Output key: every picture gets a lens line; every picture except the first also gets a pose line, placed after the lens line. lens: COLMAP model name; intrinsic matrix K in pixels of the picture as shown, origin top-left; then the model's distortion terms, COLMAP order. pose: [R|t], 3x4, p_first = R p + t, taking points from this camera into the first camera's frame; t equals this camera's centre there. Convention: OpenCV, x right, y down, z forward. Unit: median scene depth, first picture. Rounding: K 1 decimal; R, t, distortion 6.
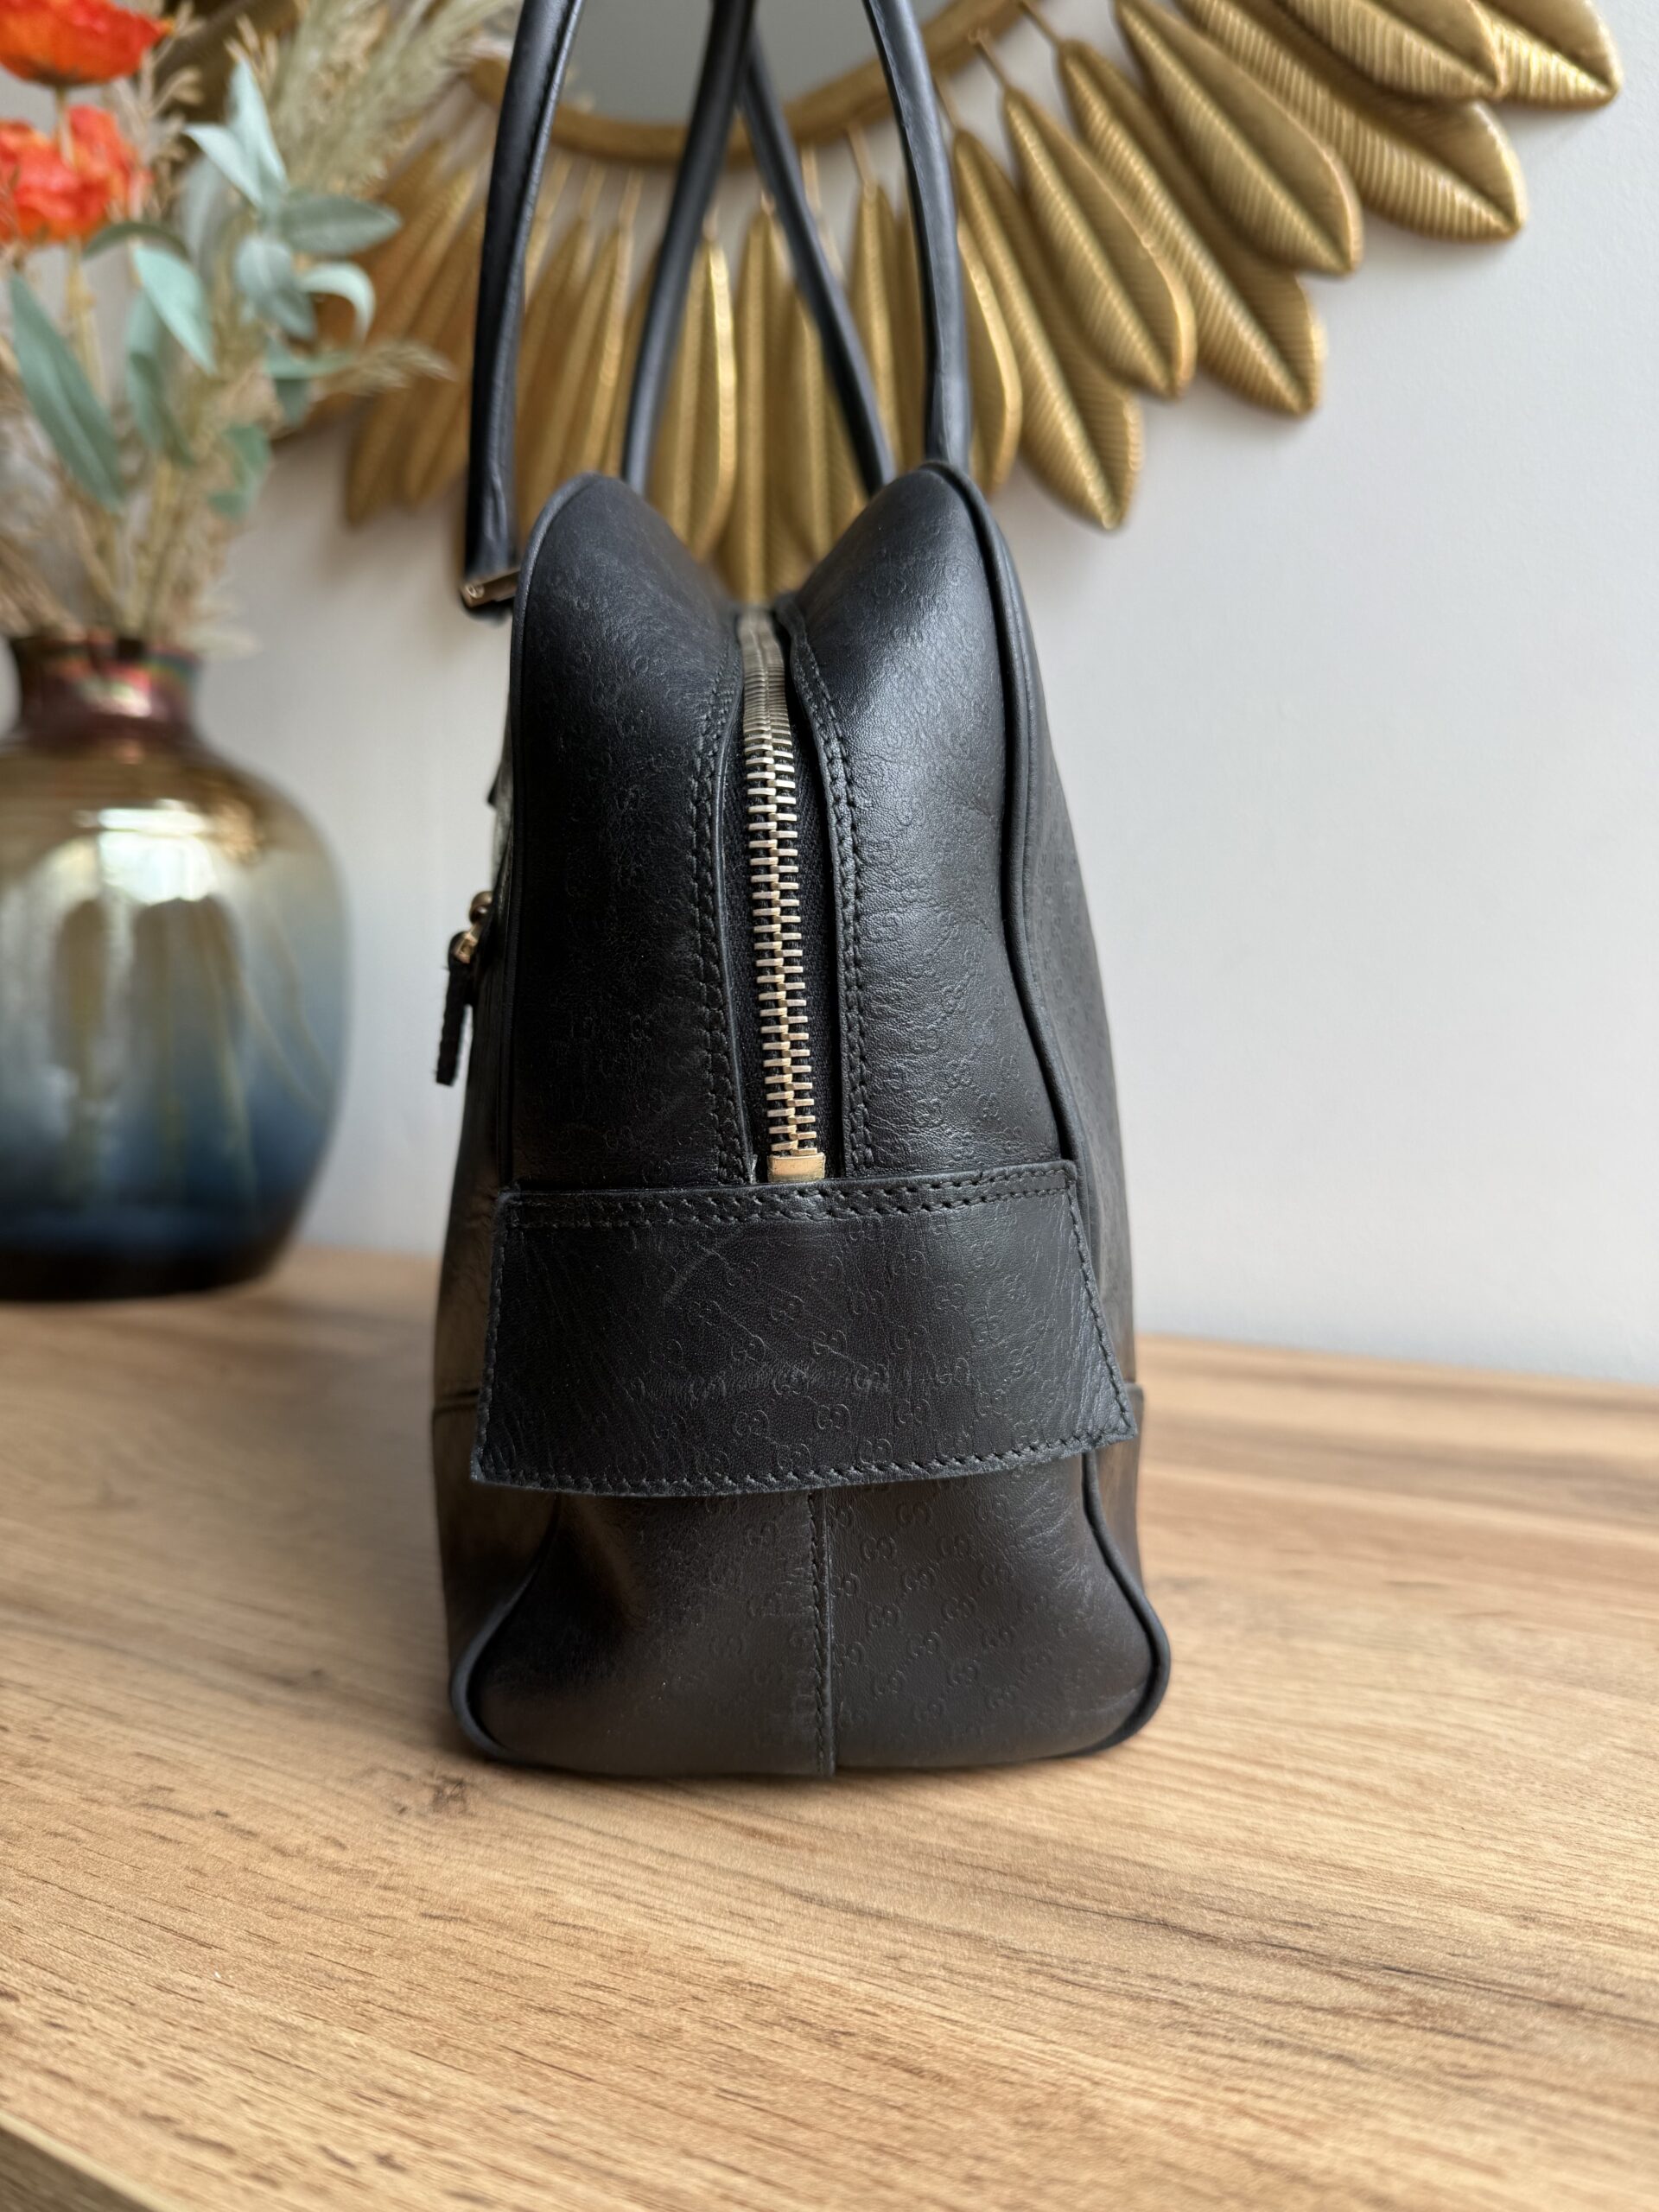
lens RADIAL K [[1816.7, 0, 835.0], [0, 1816.7, 1135.7], [0, 0, 1]] dist [-0.037438, 0.011867]
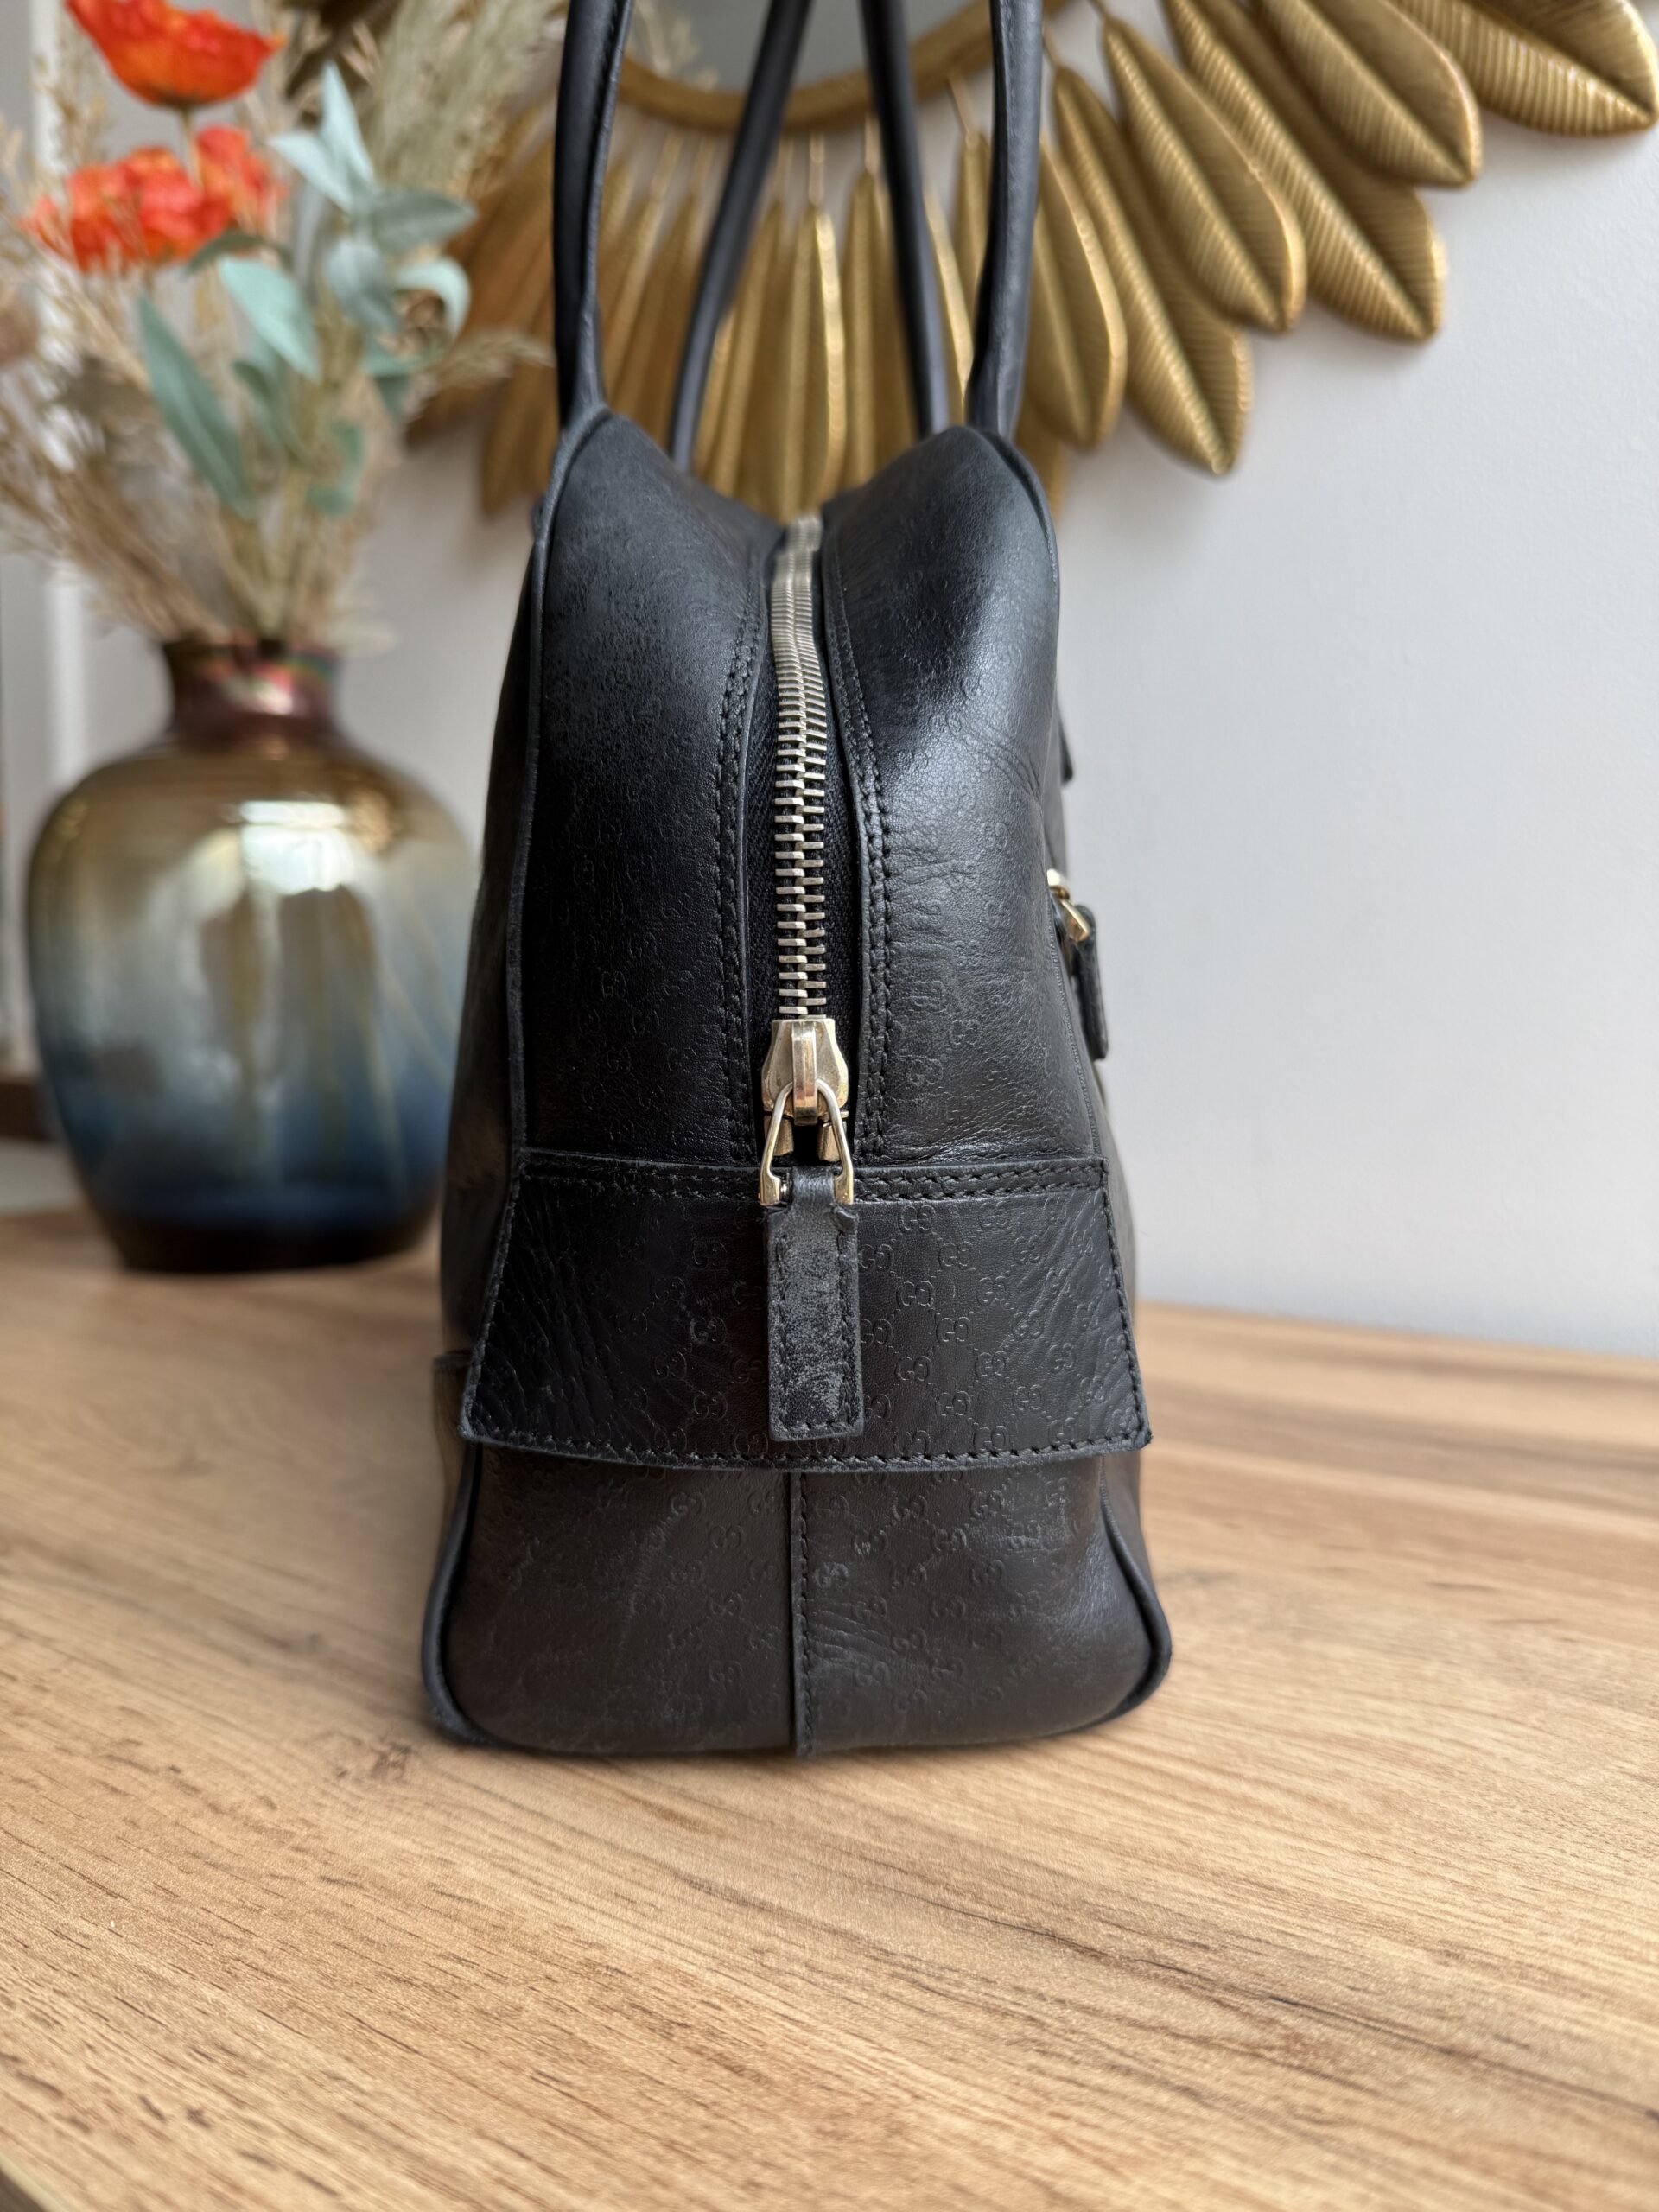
lens RADIAL K [[1816.7, 0, 796.8], [0, 1816.7, 1136.2], [0, 0, 1]] dist [-0.037438, 0.011867]
pose [[0.986662, -0.006351, -0.162658, 0.175946], [0.008730, 0.999865, 0.013916, -0.000390], [0.162548, -0.015150, 0.986584, 0.035105]]
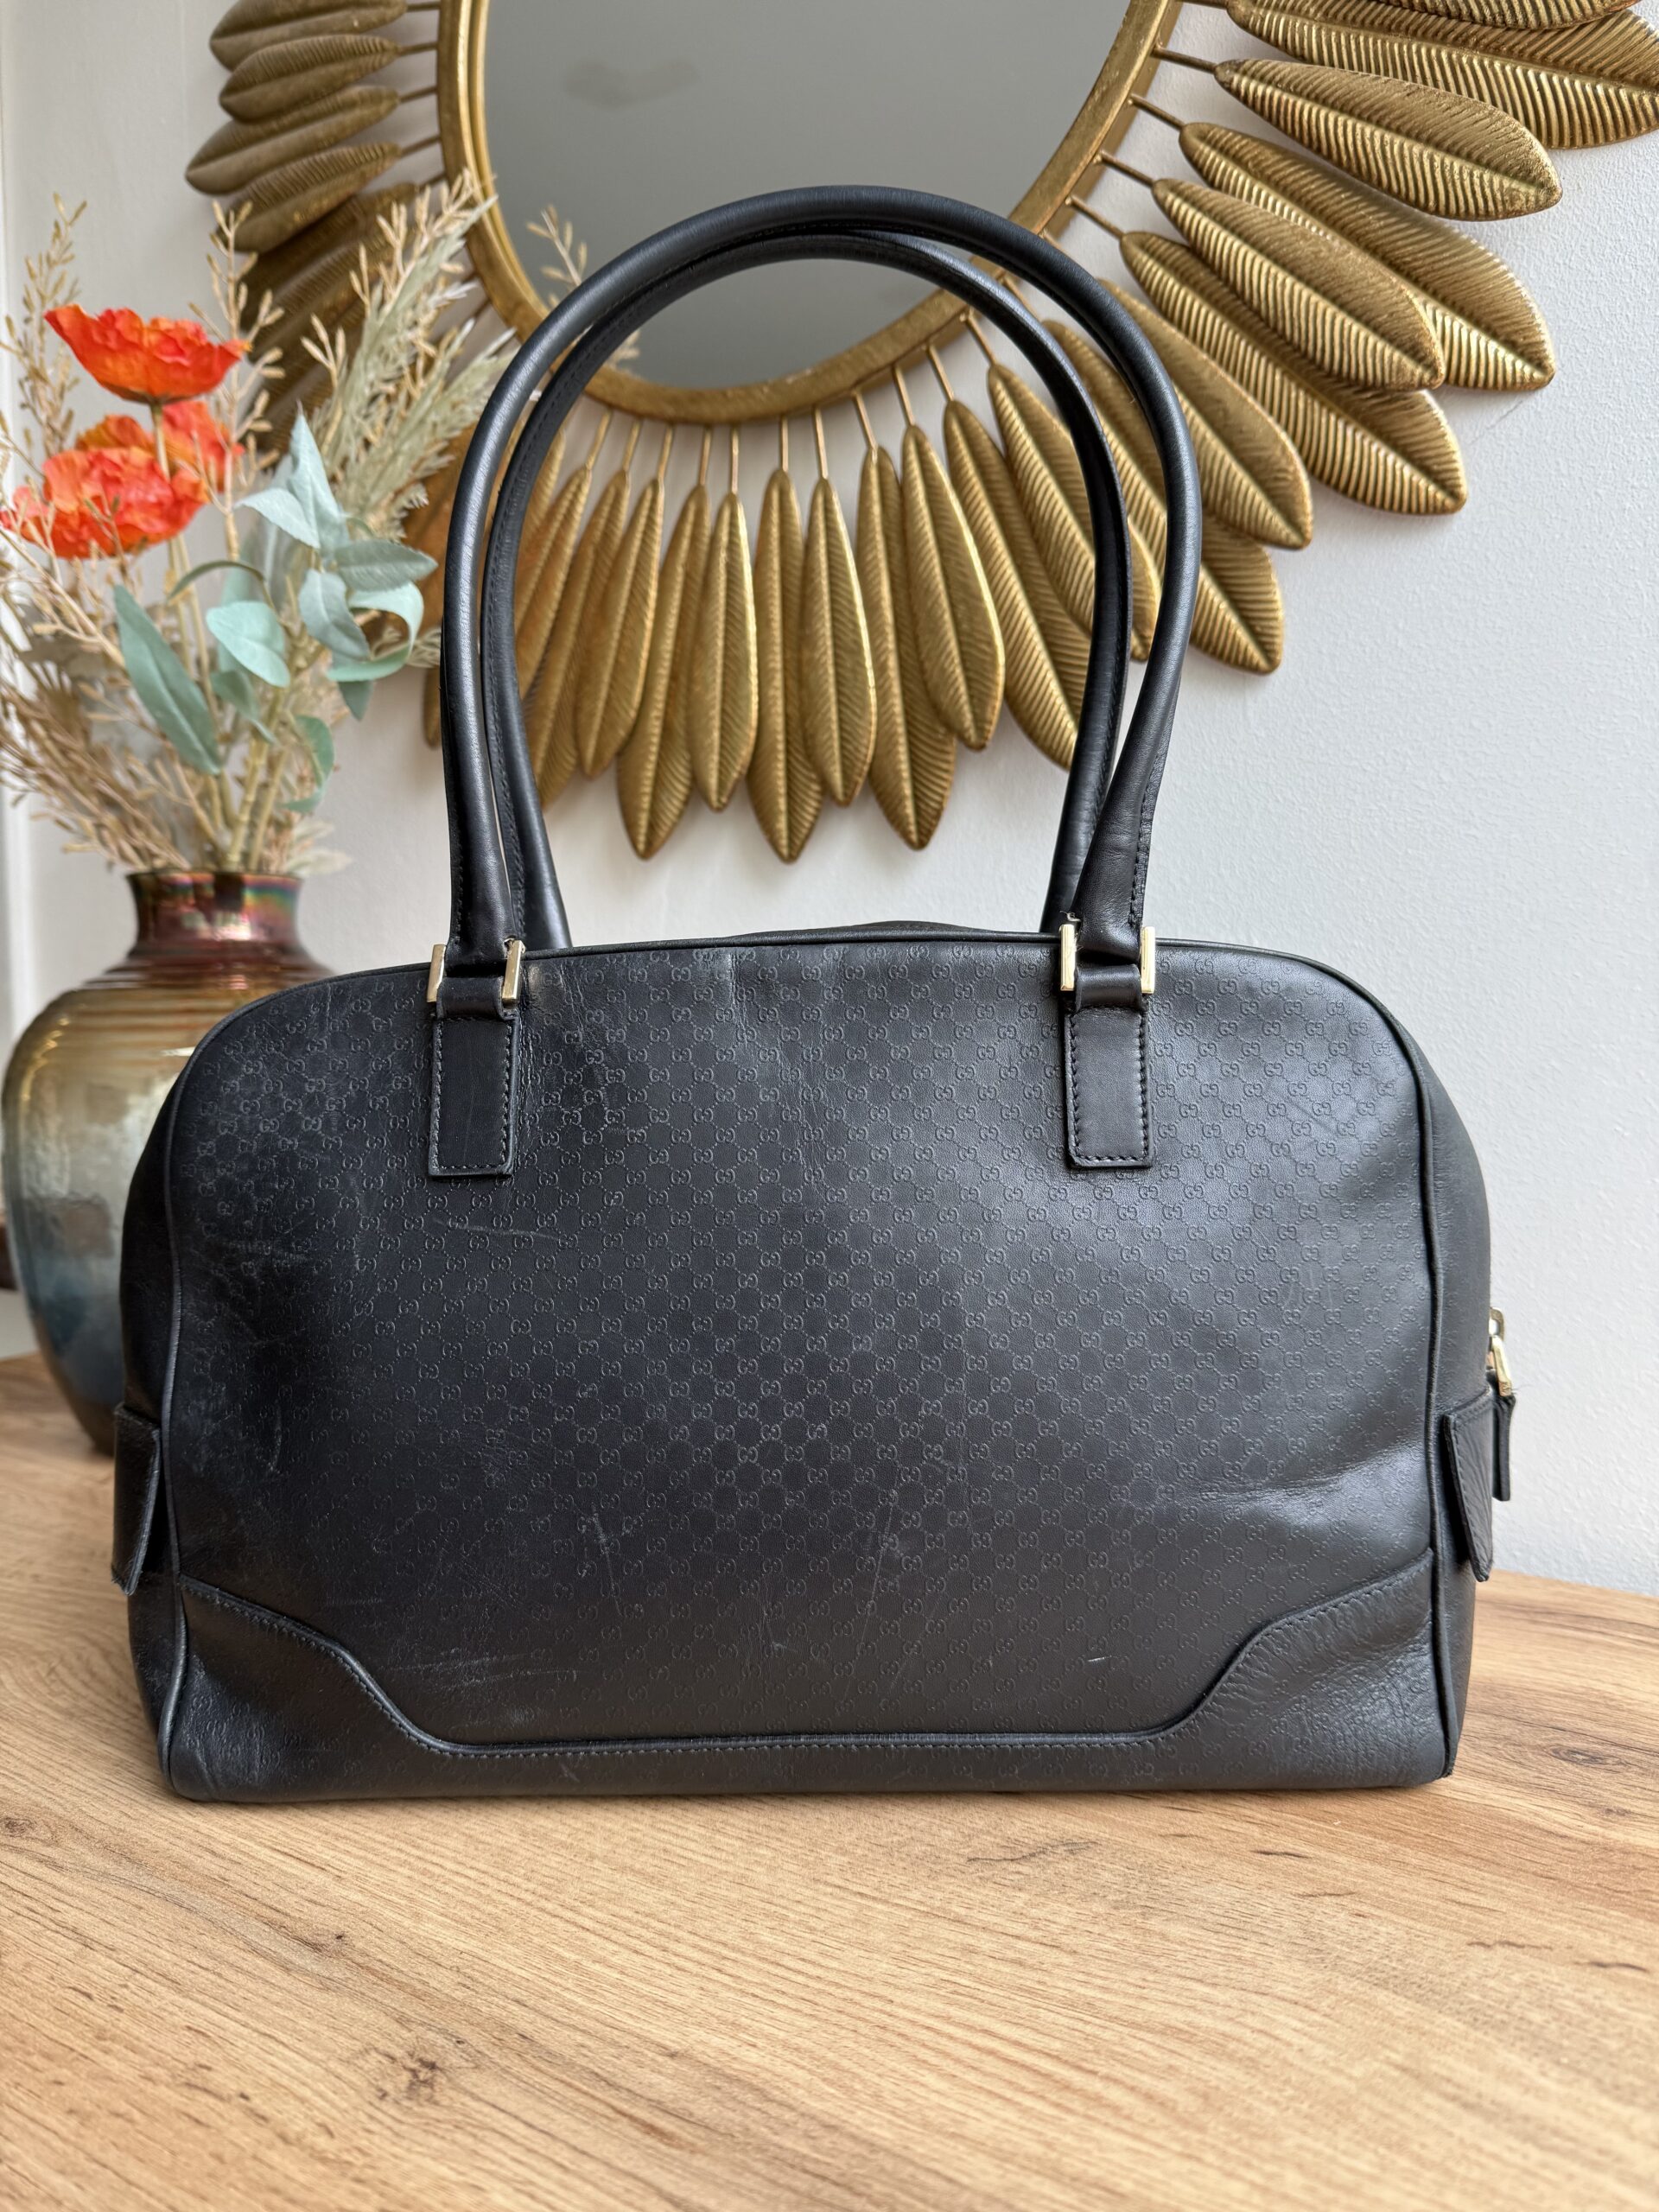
lens RADIAL K [[1816.7, 0, 830.0], [0, 1816.7, 1092.5], [0, 0, 1]] dist [-0.037438, 0.011867]
pose [[0.995614, -0.013745, -0.092537, 0.192575], [0.014709, 0.999844, 0.009738, -0.327210], [0.092389, -0.011057, 0.995662, -0.214069]]
